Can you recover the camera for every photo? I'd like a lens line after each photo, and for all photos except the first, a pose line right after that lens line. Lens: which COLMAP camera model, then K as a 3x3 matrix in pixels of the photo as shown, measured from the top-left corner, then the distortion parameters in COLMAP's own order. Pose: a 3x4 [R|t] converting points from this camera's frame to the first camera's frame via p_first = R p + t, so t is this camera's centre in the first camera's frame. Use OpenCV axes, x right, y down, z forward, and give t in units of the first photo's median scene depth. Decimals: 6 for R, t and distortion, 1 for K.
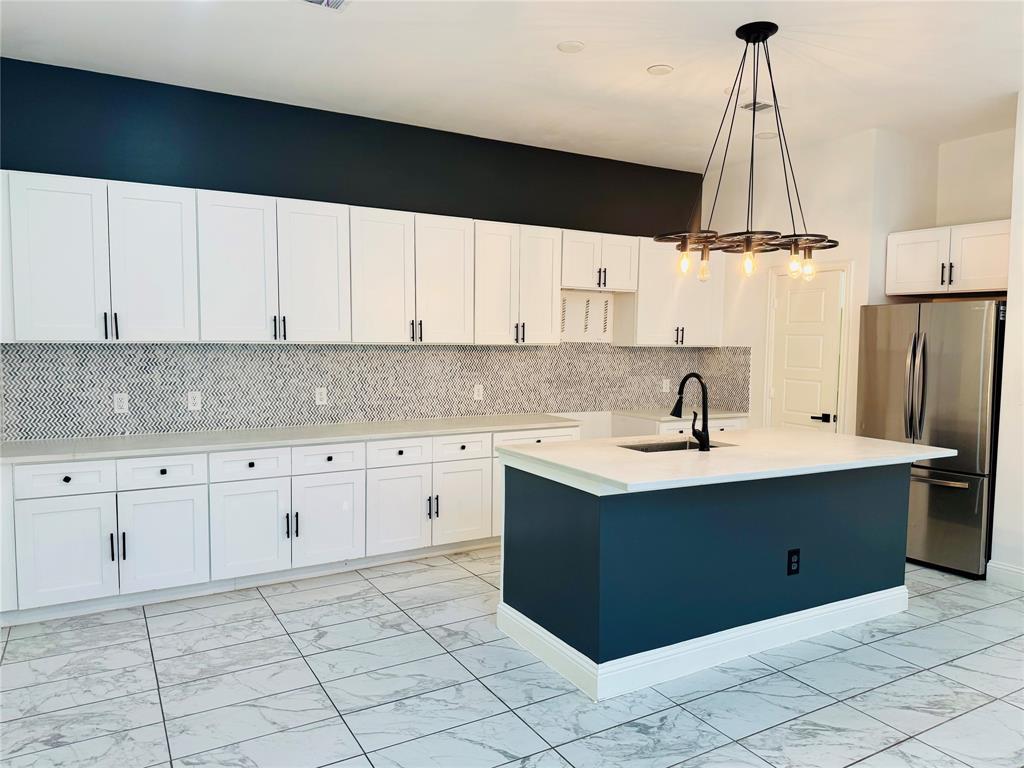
lens RADIAL K [[725.7, 0, 511.7], [0, 725.7, 380.8], [0, 0, 1]] dist [0.029552, -0.037852]
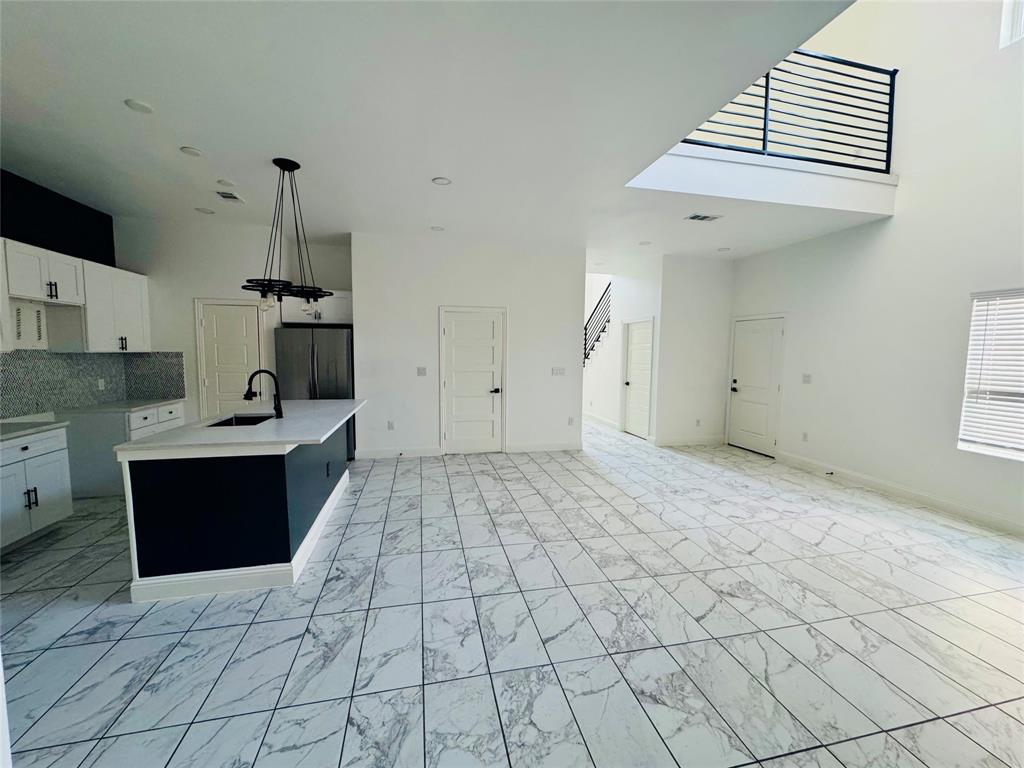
lens RADIAL K [[408.7, 0, 514.6], [0, 408.7, 385.4], [0, 0, 1]] dist [0.002029, -0.000075]
pose [[0.291753, -0.090184, 0.952233, -0.325205], [0.048098, 0.995669, 0.079561, -0.017313], [-0.955284, 0.022588, 0.294827, 0.175060]]
